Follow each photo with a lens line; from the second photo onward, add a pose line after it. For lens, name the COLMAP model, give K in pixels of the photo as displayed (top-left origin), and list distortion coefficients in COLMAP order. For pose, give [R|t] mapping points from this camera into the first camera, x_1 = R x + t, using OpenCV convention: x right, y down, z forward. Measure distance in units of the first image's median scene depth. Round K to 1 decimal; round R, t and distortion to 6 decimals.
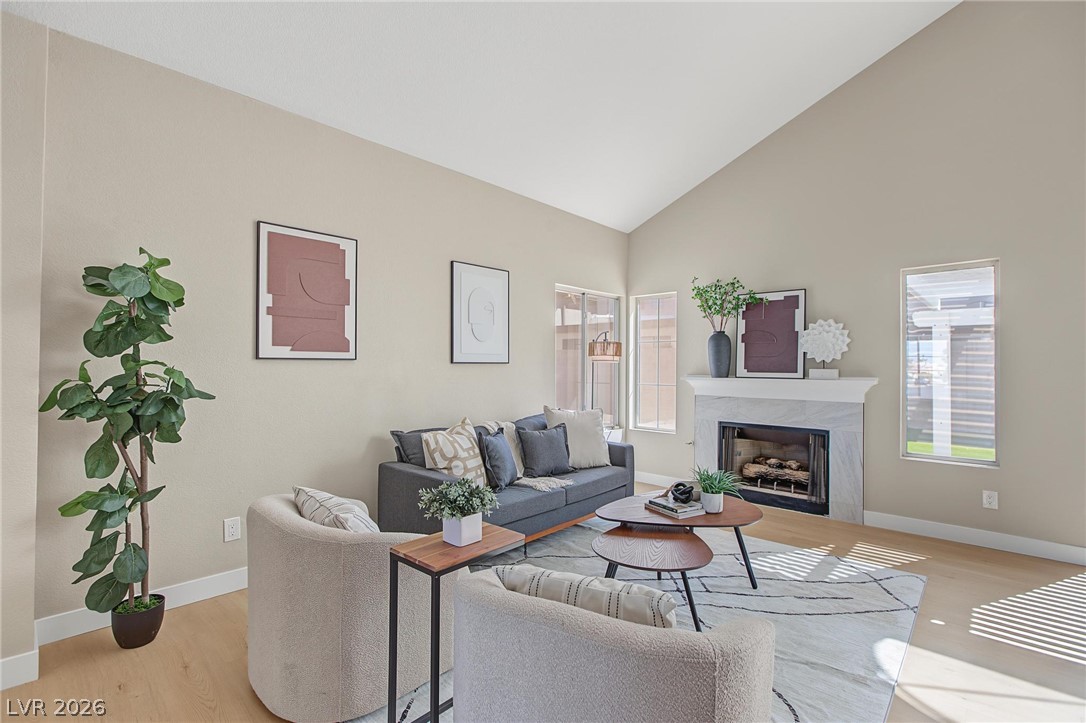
lens RADIAL K [[496.8, 0, 506.9], [0, 496.8, 364.7], [0, 0, 1]] dist [0.000678, 0.000266]
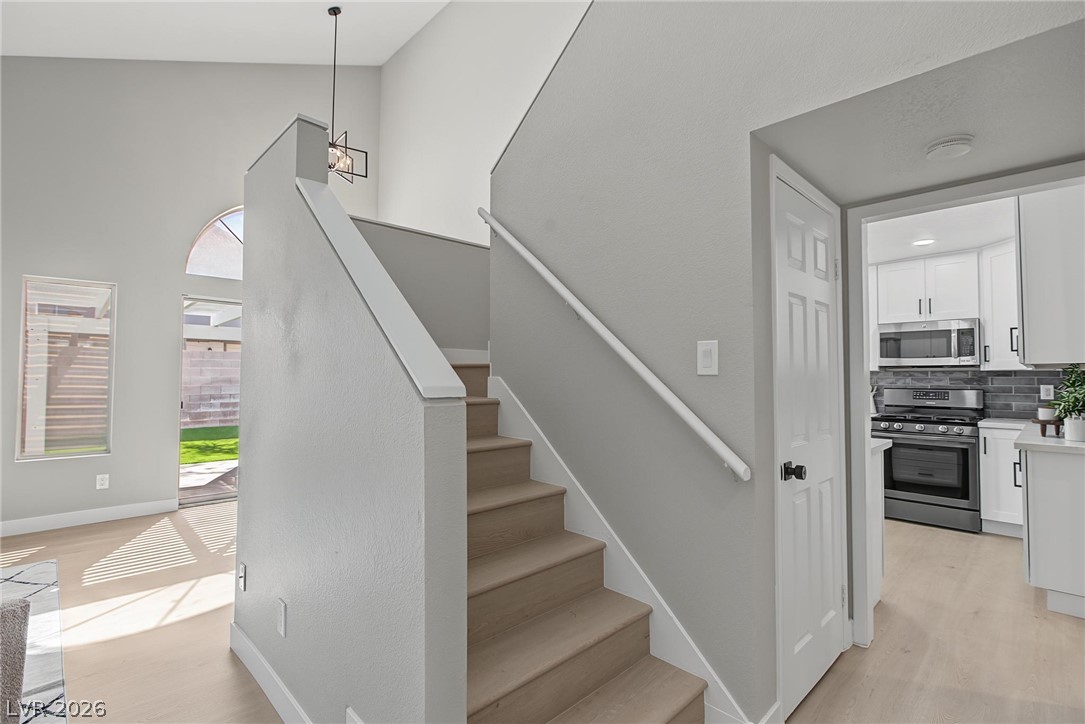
lens RADIAL K [[506.4, 0, 558.3], [0, 506.4, 359.4], [0, 0, 1]] dist [-0.001336, -0.000155]
pose [[0.020106, 0.029531, 0.999362, -0.181985], [-0.008061, 0.999536, -0.029374, 0.001508], [-0.999765, -0.007465, 0.020335, -0.096360]]
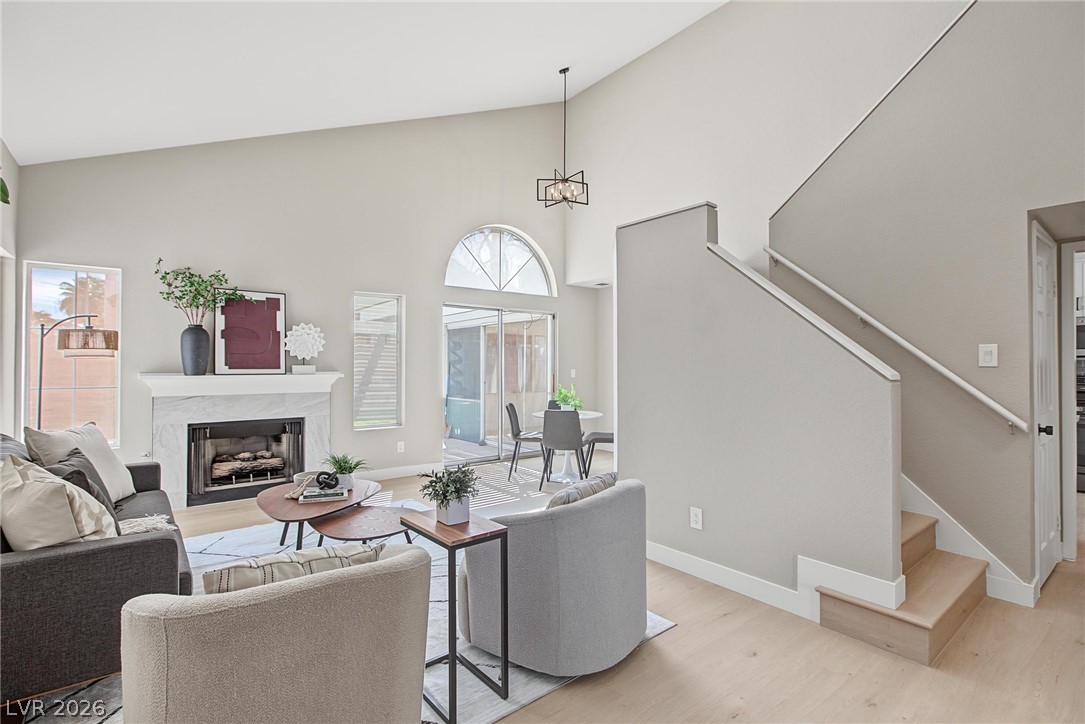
lens RADIAL K [[513.7, 0, 564.1], [0, 513.7, 359.6], [0, 0, 1]] dist [-0.000865, 0.000340]
pose [[0.113711, 0.005443, 0.993499, -0.451824], [-0.005010, 0.999975, -0.004905, -0.001487], [-0.993501, -0.004419, 0.113735, 0.226536]]
